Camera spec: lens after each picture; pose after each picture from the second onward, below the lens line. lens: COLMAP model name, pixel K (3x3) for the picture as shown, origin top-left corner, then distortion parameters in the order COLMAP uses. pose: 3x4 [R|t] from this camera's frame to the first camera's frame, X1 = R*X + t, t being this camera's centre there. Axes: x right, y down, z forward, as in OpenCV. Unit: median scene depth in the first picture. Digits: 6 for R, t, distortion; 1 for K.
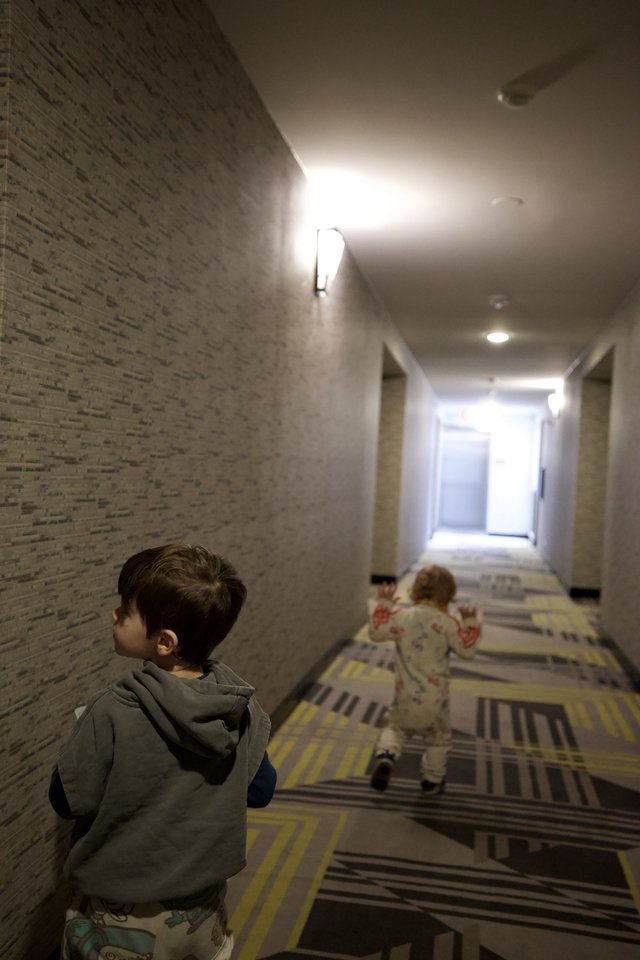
lens RADIAL K [[902.2, 0, 315.0], [0, 902.2, 486.0], [0, 0, 1]] dist [0.035241, 0.000000]
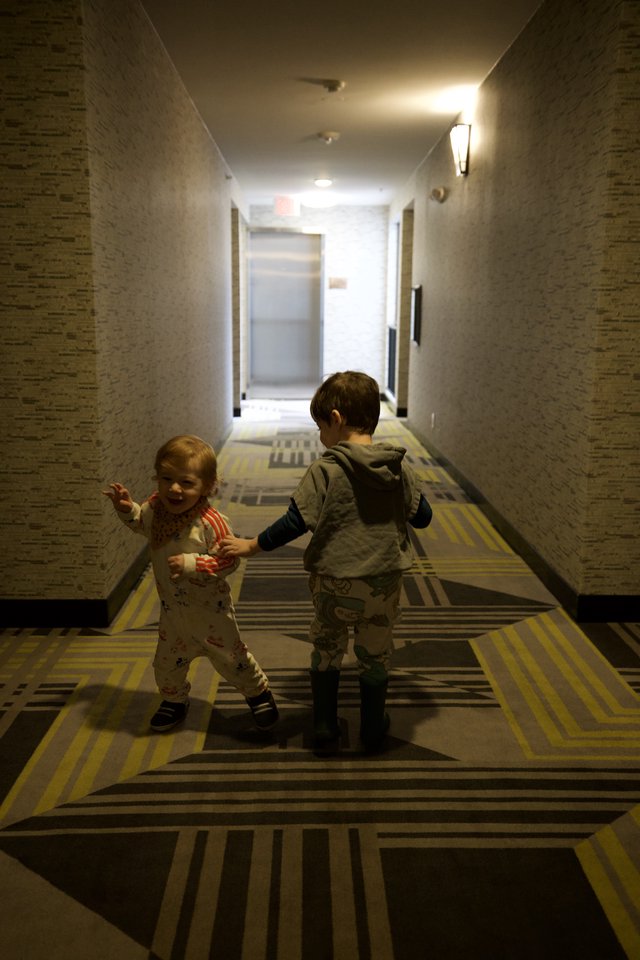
lens RADIAL K [[902.2, 0, 327.8], [0, 902.2, 479.6], [0, 0, 1]] dist [0.035241, 0.000000]
pose [[0.977206, -0.078598, 0.197206, 0.152273], [0.043804, 0.983600, 0.174965, -0.005350], [-0.207724, -0.162338, 0.964623, 0.910335]]
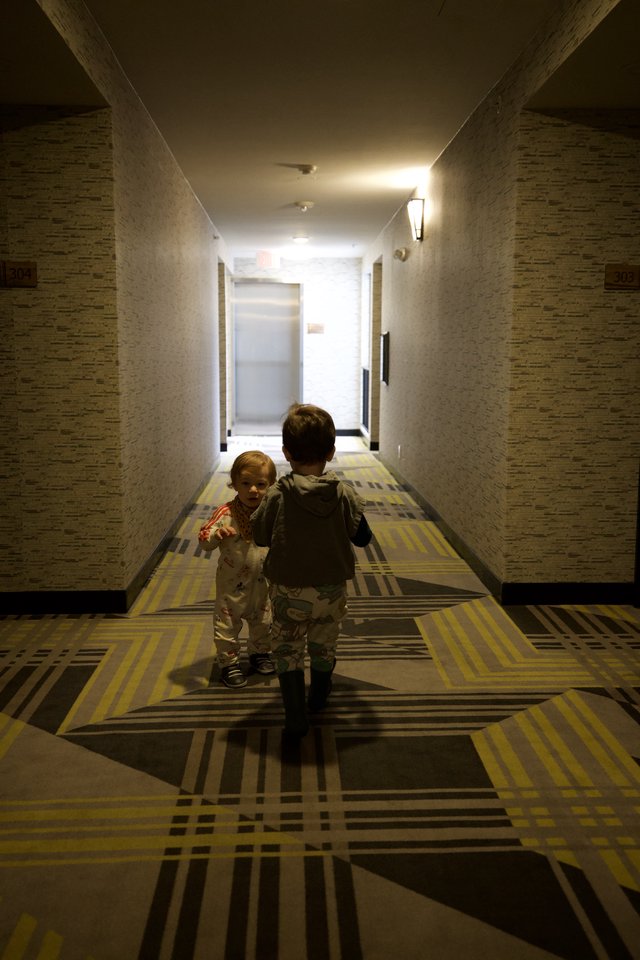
lens RADIAL K [[902.2, 0, 323.3], [0, 902.2, 476.1], [0, 0, 1]] dist [0.035241, 0.000000]
pose [[0.973687, -0.077724, 0.214225, 0.131881], [0.050468, 0.990243, 0.129891, -0.010365], [-0.222231, -0.115662, 0.968109, 0.783363]]
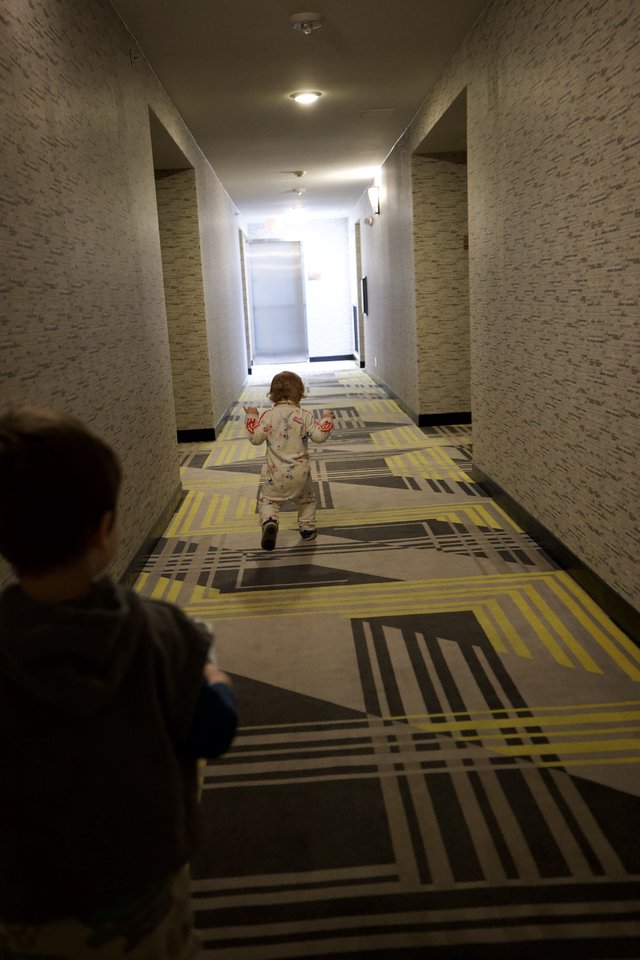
lens RADIAL K [[902.2, 0, 317.3], [0, 902.2, 482.1], [0, 0, 1]] dist [0.035241, 0.000000]
pose [[0.972214, -0.142368, 0.185825, 0.032076], [0.106106, 0.975583, 0.192299, 0.000525], [-0.208665, -0.167239, 0.963582, 0.265263]]
